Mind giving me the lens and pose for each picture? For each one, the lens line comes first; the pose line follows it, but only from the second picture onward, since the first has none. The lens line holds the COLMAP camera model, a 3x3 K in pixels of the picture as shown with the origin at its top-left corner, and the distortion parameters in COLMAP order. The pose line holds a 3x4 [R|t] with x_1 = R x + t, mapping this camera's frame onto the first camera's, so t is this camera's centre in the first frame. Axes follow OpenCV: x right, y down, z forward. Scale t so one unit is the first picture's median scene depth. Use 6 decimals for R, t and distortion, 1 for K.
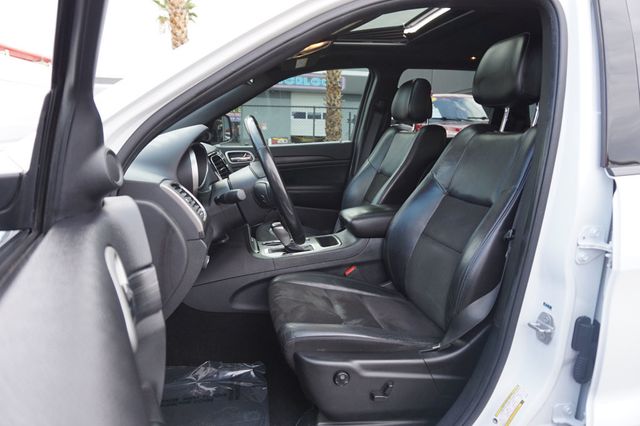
lens RADIAL K [[437.2, 0, 320.0], [0, 437.2, 213.0], [0, 0, 1]] dist [-0.061294, 0.103374]
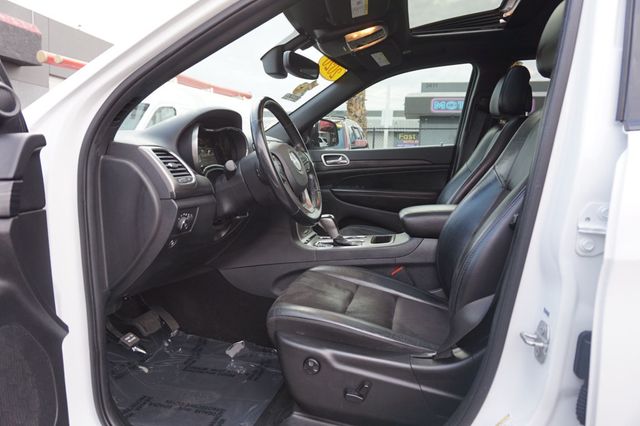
lens RADIAL K [[437.2, 0, 320.0], [0, 437.2, 213.0], [0, 0, 1]] dist [-0.061294, 0.103374]
pose [[0.912550, 0.048768, -0.406047, 0.412980], [-0.075311, 0.995924, -0.049641, 0.098146], [0.401971, 0.075880, 0.912503, 0.130808]]
